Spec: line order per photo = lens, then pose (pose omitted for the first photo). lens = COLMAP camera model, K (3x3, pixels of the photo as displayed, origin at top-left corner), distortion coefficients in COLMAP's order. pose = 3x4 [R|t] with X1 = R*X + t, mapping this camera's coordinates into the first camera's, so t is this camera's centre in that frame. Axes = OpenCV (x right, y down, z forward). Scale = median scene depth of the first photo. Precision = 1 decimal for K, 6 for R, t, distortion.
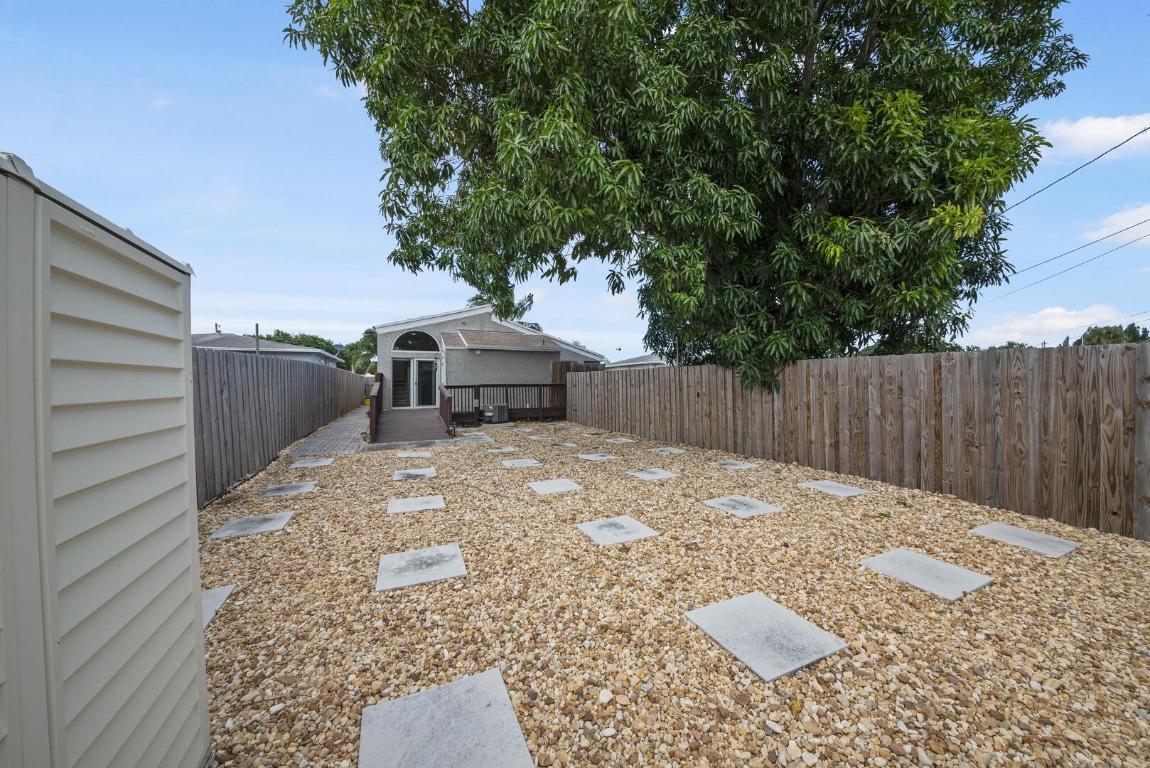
lens RADIAL K [[398.8, 0, 575.1], [0, 398.8, 377.8], [0, 0, 1]] dist [-0.017674, -0.000402]
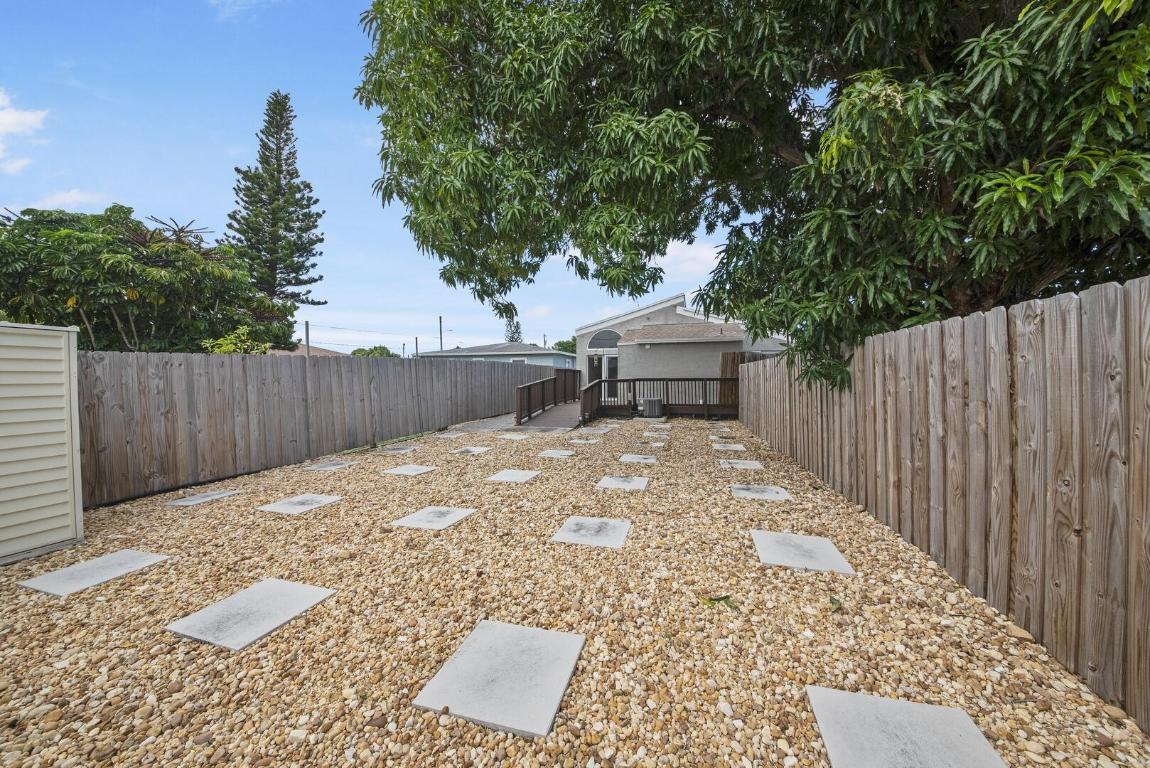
lens RADIAL K [[398.8, 0, 581.0], [0, 398.8, 384.6], [0, 0, 1]] dist [-0.017674, -0.000402]
pose [[0.767062, 0.006025, -0.641544, 0.603658], [0.014258, 0.999549, 0.026436, 0.006279], [0.641414, -0.029425, 0.766630, 0.256443]]
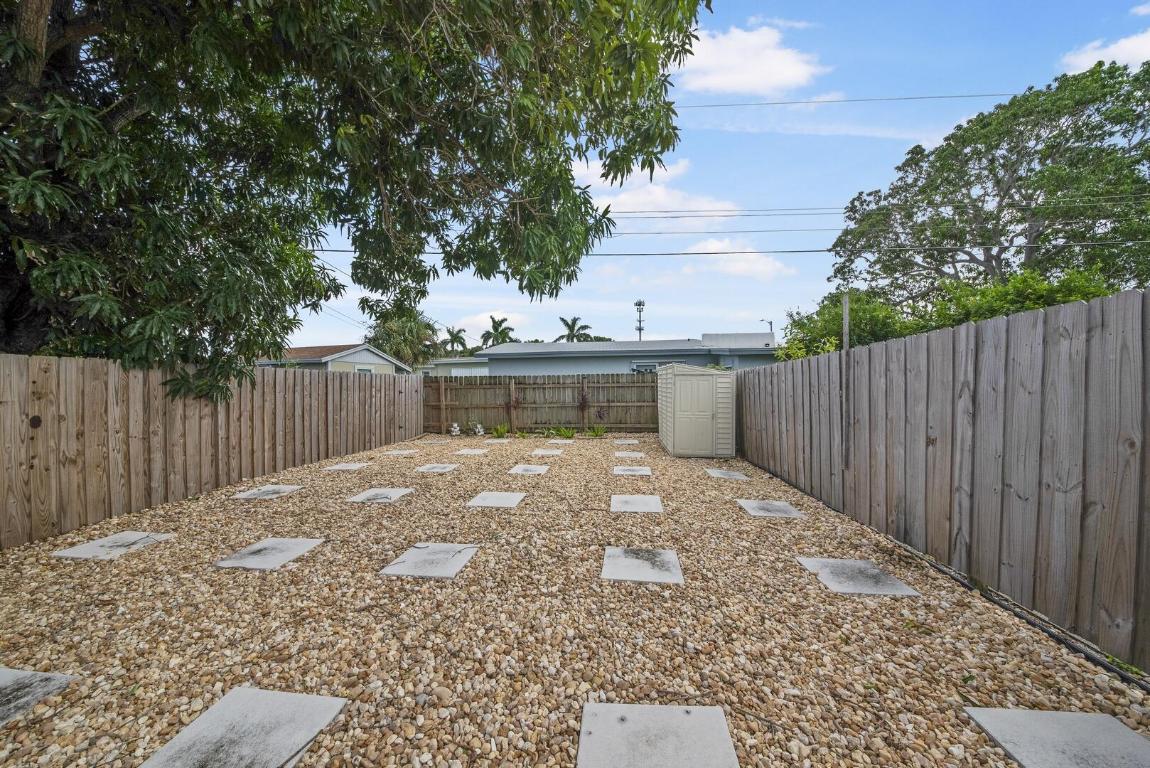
lens RADIAL K [[398.8, 0, 578.9], [0, 398.8, 391.7], [0, 0, 1]] dist [-0.017674, -0.000402]
pose [[-0.871866, 0.000794, 0.489743, -0.536433], [0.002357, 0.999994, 0.002575, 0.013501], [-0.489738, 0.003399, -0.871863, 1.376233]]
